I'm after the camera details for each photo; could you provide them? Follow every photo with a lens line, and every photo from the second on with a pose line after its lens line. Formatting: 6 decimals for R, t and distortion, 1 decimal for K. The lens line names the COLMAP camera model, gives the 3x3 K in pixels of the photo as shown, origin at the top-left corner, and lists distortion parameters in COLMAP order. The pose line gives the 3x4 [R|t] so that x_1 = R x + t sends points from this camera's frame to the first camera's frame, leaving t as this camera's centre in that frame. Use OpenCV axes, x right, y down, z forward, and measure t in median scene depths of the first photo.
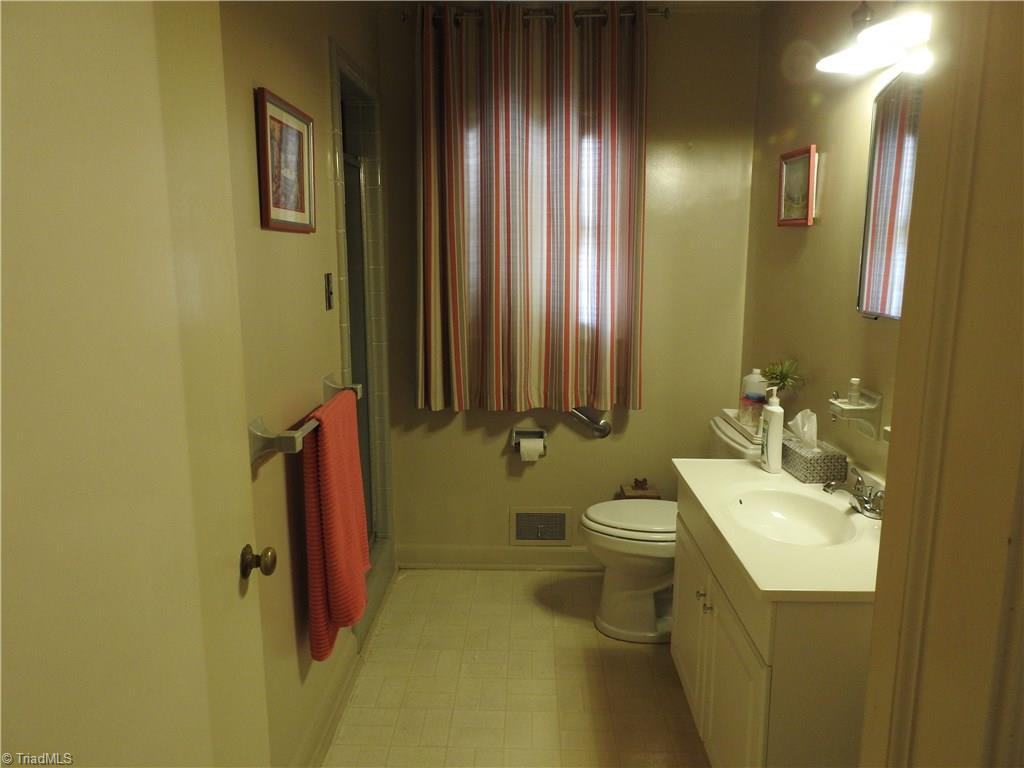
lens RADIAL K [[728.5, 0, 511.1], [0, 728.5, 383.7], [0, 0, 1]] dist [0.004337, -0.006534]
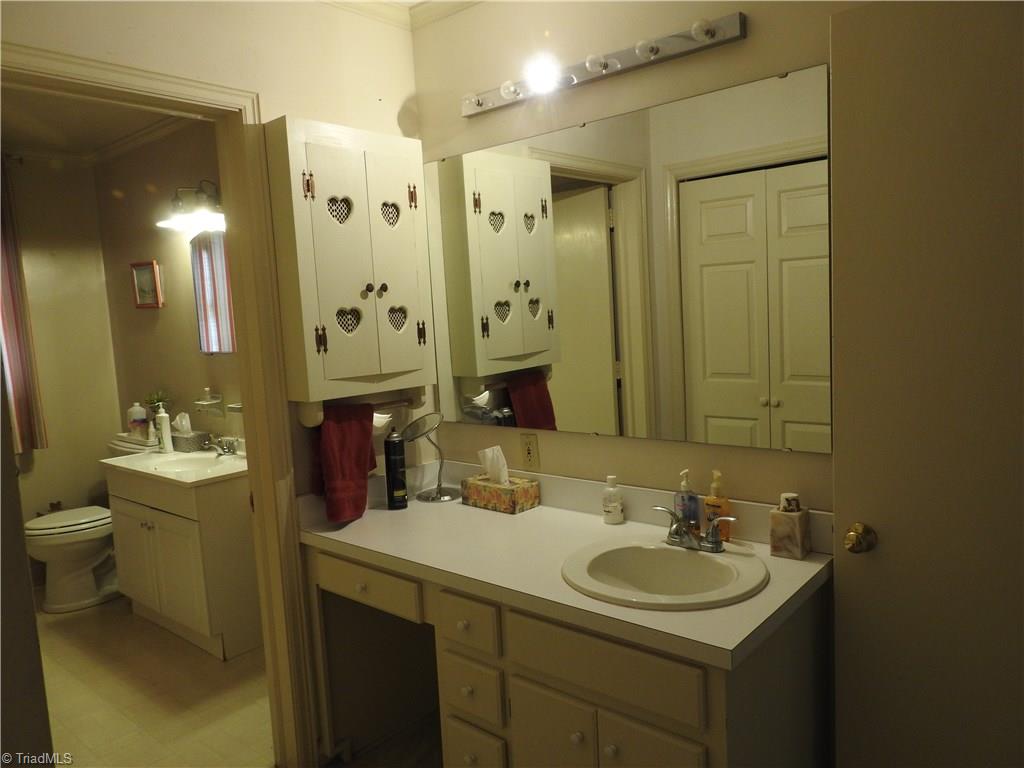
lens RADIAL K [[728.5, 0, 511.7], [0, 728.5, 384.7], [0, 0, 1]] dist [0.004337, -0.006534]
pose [[0.627398, -0.113309, 0.770411, -0.385435], [0.190331, 0.981663, -0.010620, 0.124933], [-0.755080, 0.153295, 0.637459, -0.631854]]
